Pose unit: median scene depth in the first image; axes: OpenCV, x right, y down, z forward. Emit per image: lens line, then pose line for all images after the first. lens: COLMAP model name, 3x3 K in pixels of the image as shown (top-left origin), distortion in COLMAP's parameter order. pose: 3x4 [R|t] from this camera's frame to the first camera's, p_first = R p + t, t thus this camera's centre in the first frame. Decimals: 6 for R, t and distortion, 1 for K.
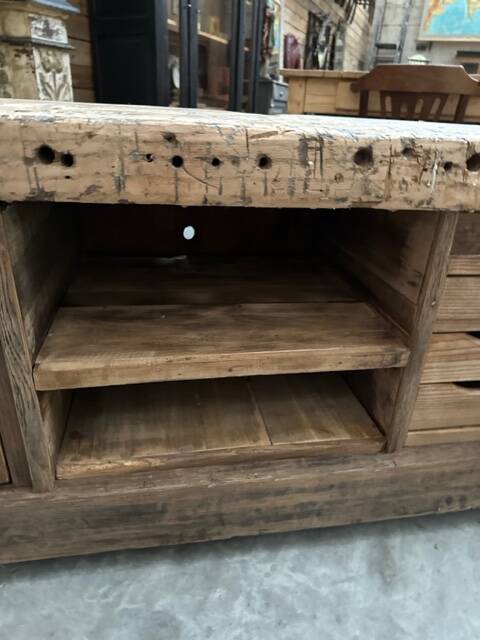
lens RADIAL K [[456.0, 0, 243.7], [0, 456.0, 321.8], [0, 0, 1]] dist [0.018653, -0.030571]
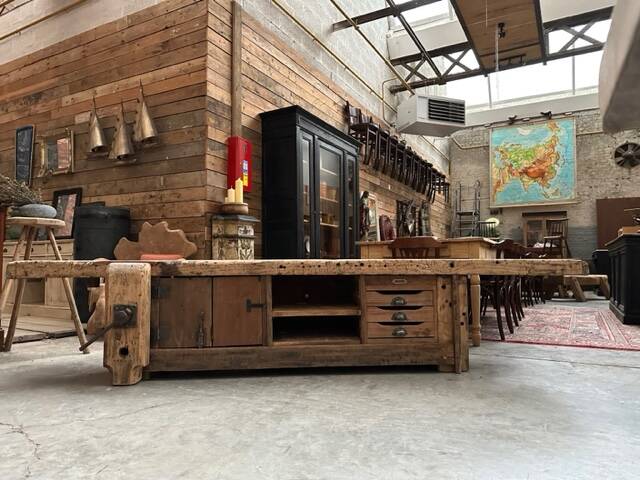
lens RADIAL K [[456.2, 0, 321.5], [0, 456.2, 242.6], [0, 0, 1]] dist [0.030378, -0.042933]
pose [[0.992810, -0.062790, -0.101907, 0.340343], [0.007862, 0.883734, -0.467924, 1.114930], [0.119439, 0.463759, 0.877874, -2.223060]]
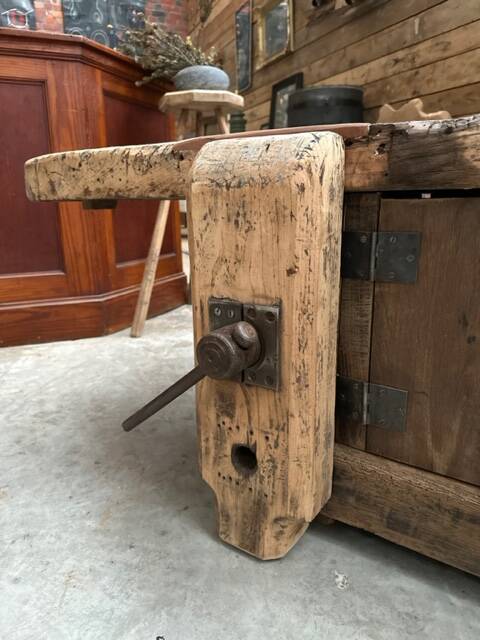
lens RADIAL K [[457.2, 0, 240.0], [0, 457.2, 320.0], [0, 0, 1]] dist [-0.000468, -0.011773]
pose [[0.704996, 0.122063, -0.698628, -0.680026], [-0.242441, 0.967211, -0.075661, 0.180553], [0.666485, 0.222717, 0.711473, -0.181028]]
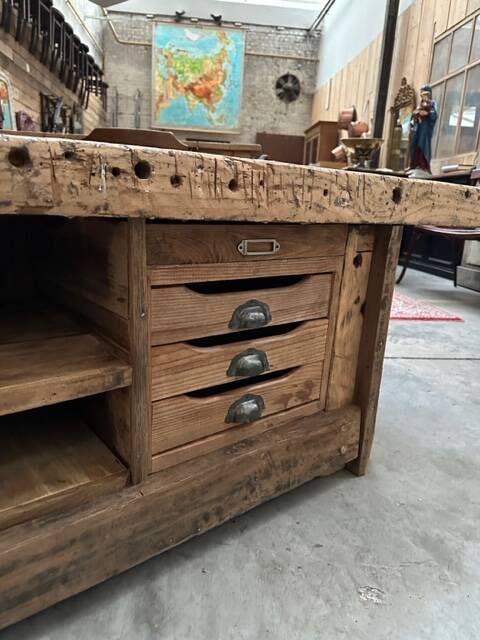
lens RADIAL K [[452.8, 0, 238.7], [0, 452.8, 322.5], [0, 0, 1]] dist [0.019259, -0.032545]
pose [[0.885068, -0.129269, 0.447152, 0.133124], [0.194738, 0.975382, -0.103477, 0.101443], [-0.422767, 0.178661, 0.888452, 0.029083]]
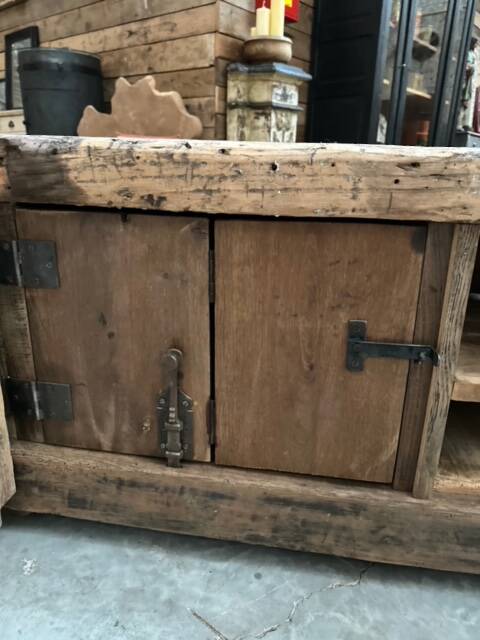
lens RADIAL K [[450.5, 0, 238.5], [0, 450.5, 321.6], [0, 0, 1]] dist [0.020188, -0.034445]
pose [[0.948324, 0.083911, -0.306006, -0.452257], [-0.114029, 0.990097, -0.081882, 0.082890], [0.296105, 0.112544, 0.948502, -0.128563]]
